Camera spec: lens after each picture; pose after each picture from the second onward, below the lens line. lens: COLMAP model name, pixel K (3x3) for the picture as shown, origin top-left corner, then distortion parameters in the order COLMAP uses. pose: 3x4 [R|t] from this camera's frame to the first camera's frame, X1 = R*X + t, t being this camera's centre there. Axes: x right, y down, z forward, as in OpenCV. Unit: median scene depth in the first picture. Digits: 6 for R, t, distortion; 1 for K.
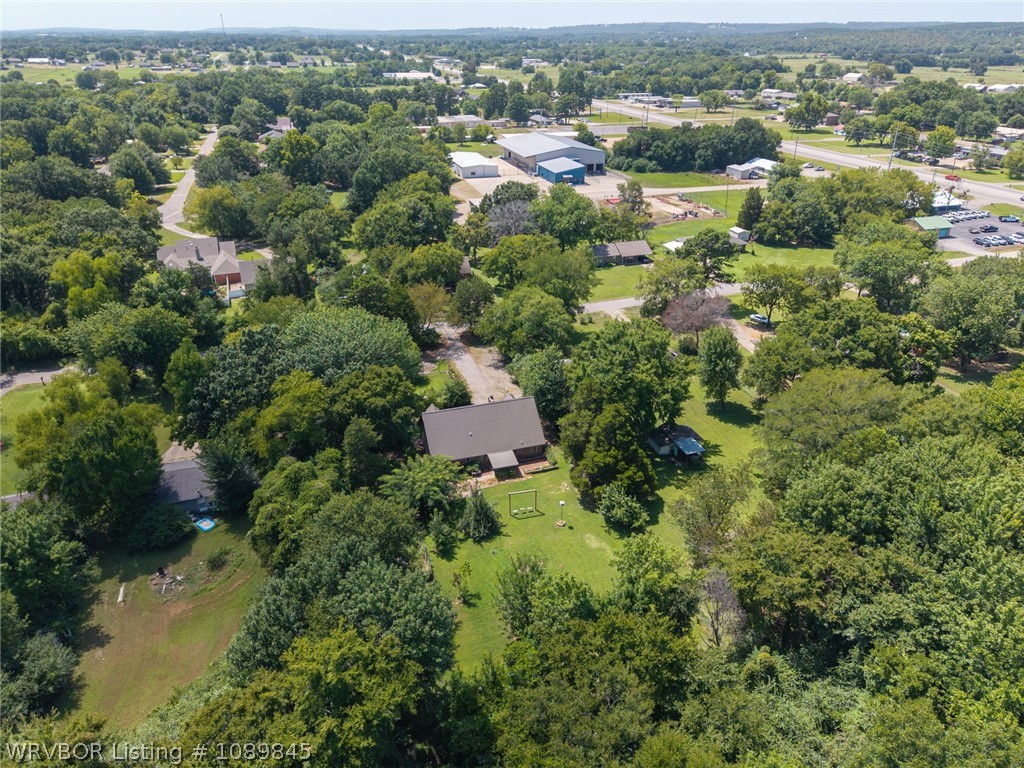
lens RADIAL K [[700.2, 0, 512.0], [0, 700.2, 384.0], [0, 0, 1]] dist [0.025920, -0.021428]
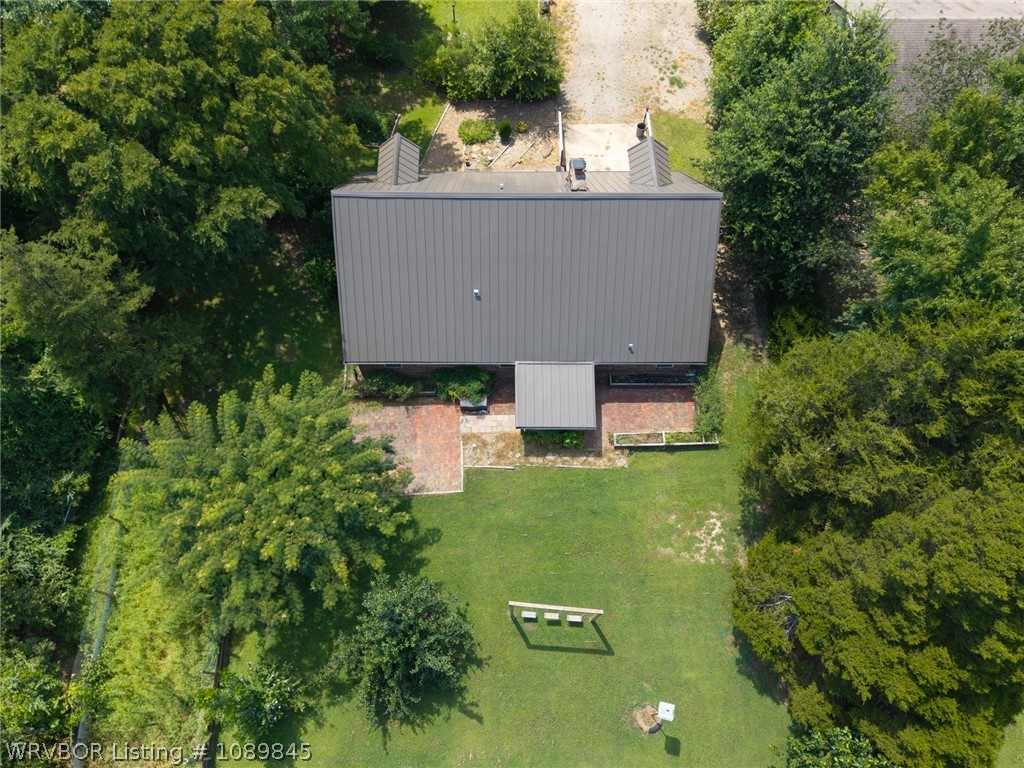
lens RADIAL K [[700.2, 0, 512.0], [0, 700.2, 384.0], [0, 0, 1]] dist [0.025920, -0.021428]
pose [[0.950337, 0.284034, -0.127218, 0.005787], [-0.143707, 0.763064, 0.630144, -0.071384], [0.276058, -0.580567, 0.765986, 0.537536]]
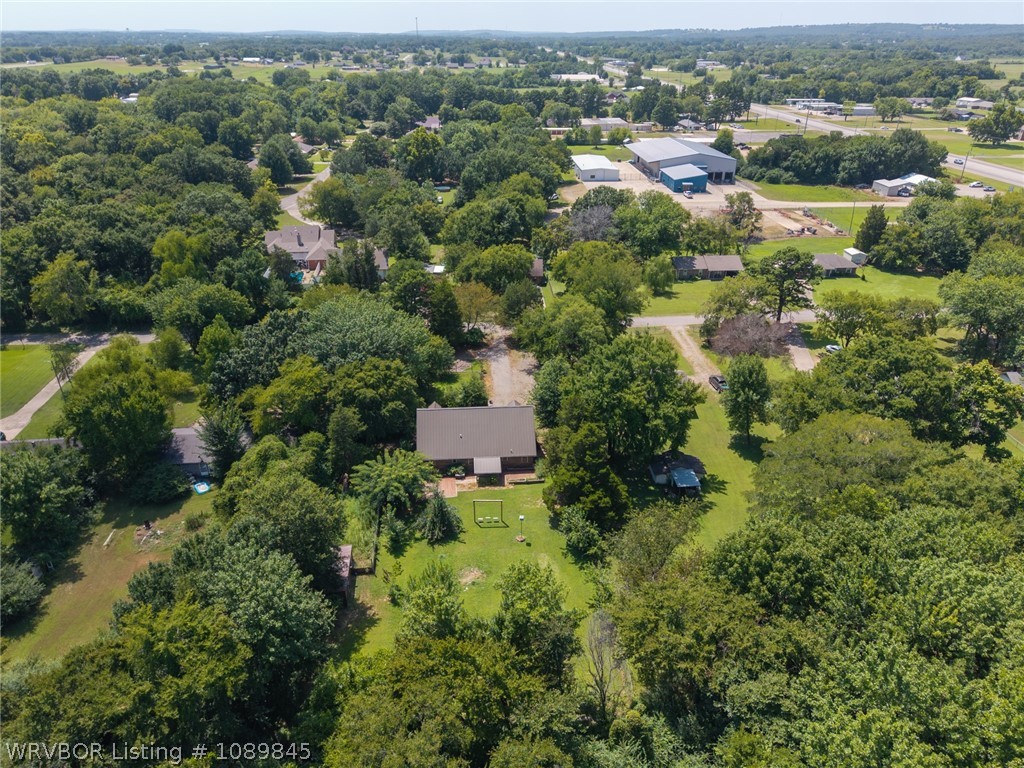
lens RADIAL K [[700.2, 0, 512.0], [0, 700.2, 384.0], [0, 0, 1]] dist [0.025920, -0.021428]
pose [[0.969715, 0.109167, -0.218485, 0.161335], [-0.109676, 0.993919, 0.009834, -0.014397], [0.218230, 0.014427, 0.975791, 0.030316]]
